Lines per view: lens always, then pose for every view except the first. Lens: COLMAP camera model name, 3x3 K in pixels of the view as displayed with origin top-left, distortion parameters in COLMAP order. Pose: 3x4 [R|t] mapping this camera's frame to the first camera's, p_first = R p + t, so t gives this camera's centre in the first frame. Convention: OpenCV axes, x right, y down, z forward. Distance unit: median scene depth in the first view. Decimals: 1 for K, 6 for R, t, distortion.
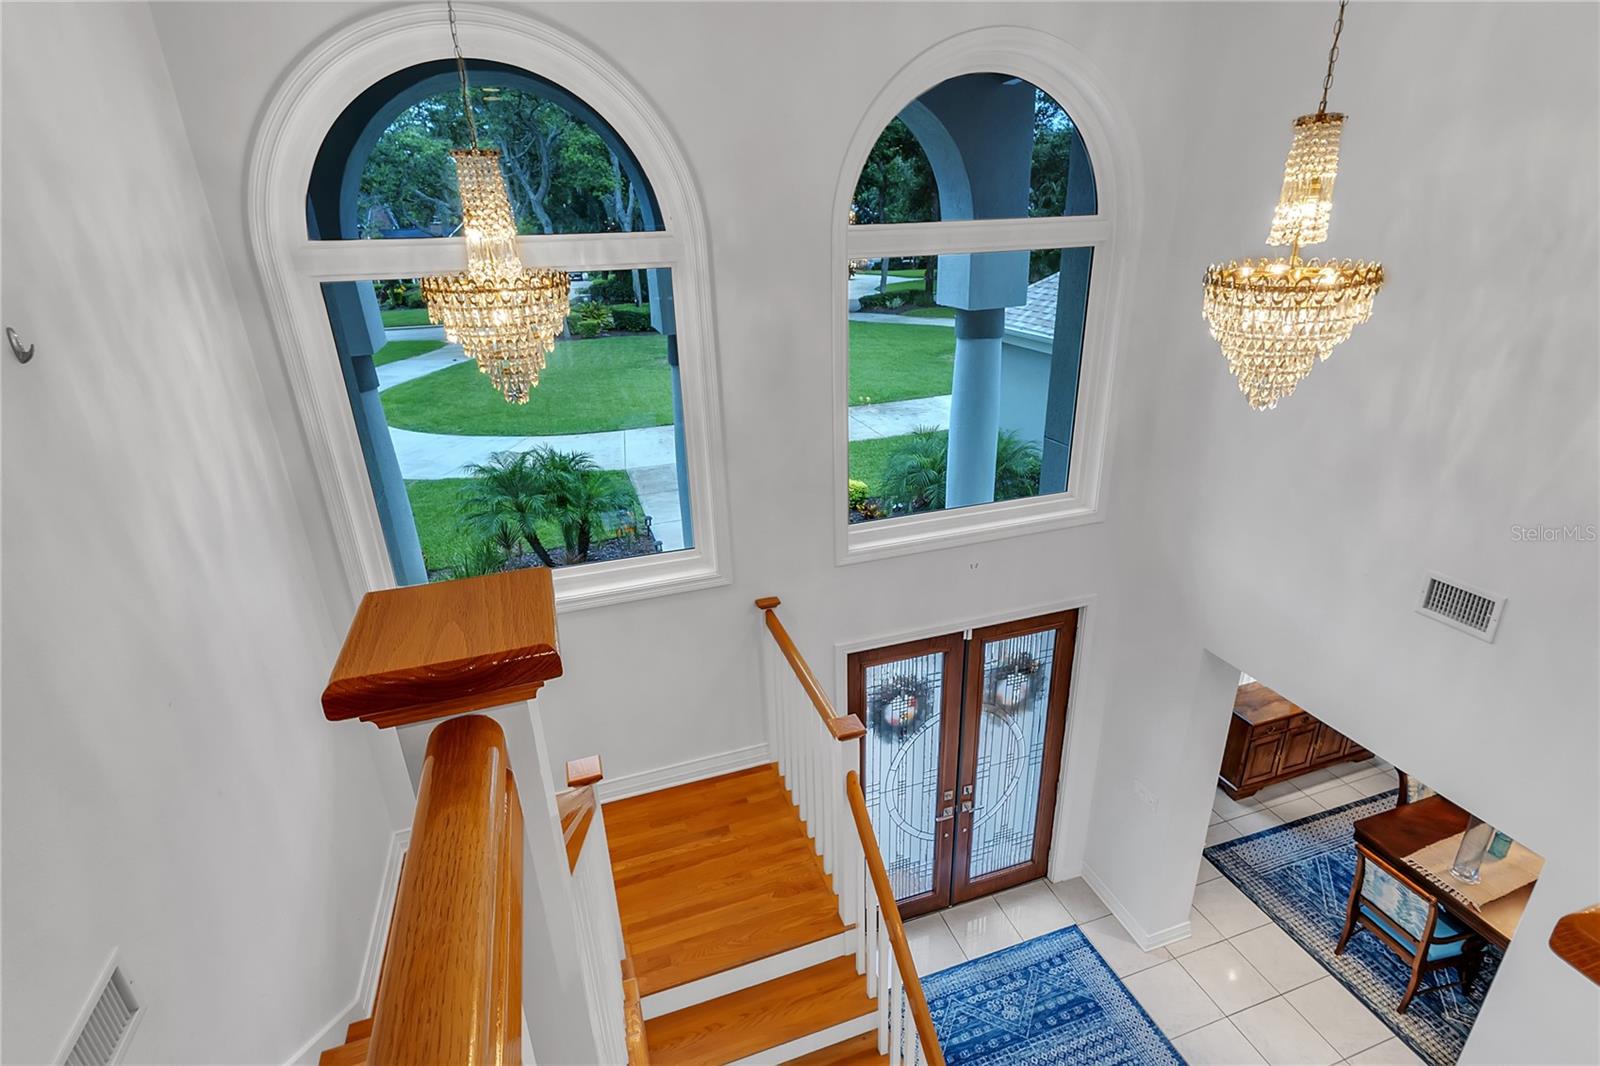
lens RADIAL K [[762.8, 0, 807.8], [0, 762.8, 528.6], [0, 0, 1]] dist [0.004694, 0.000183]
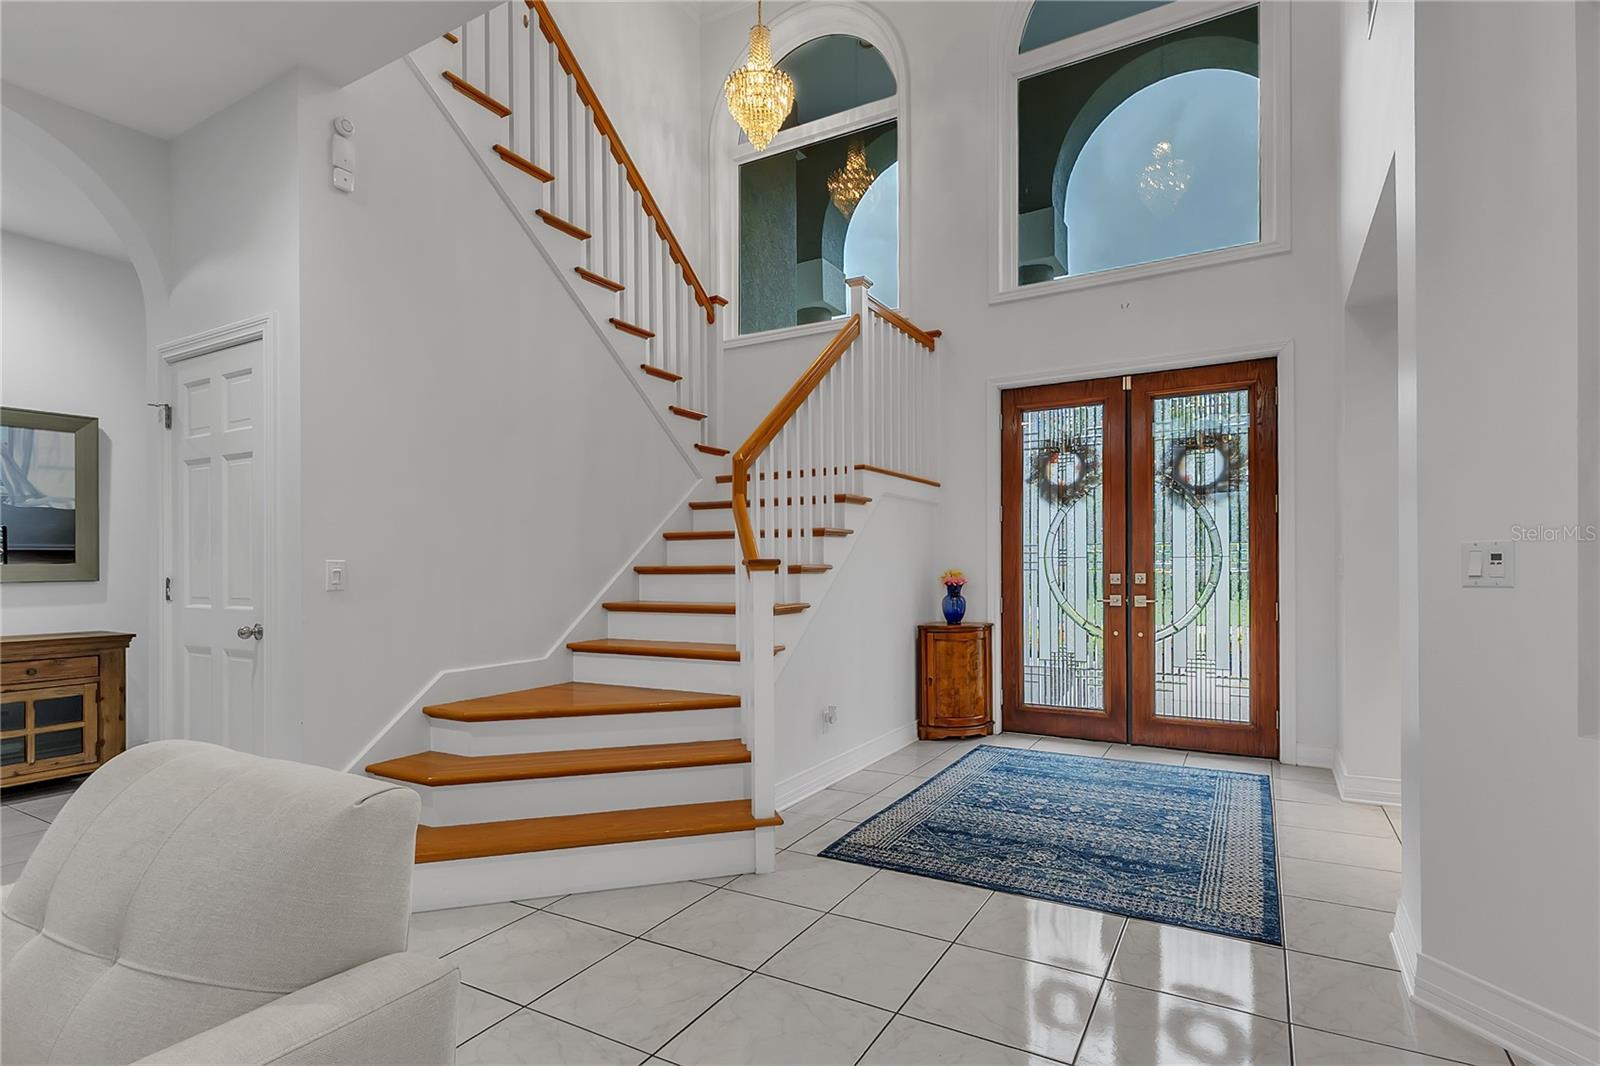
lens RADIAL K [[762.8, 0, 799.4], [0, 762.8, 540.7], [0, 0, 1]] dist [0.004694, 0.000183]
pose [[0.665585, 0.020077, -0.746052, 0.645658], [-0.285808, 0.930289, -0.229947, 0.654716], [0.689427, 0.366277, 0.624925, 0.136989]]
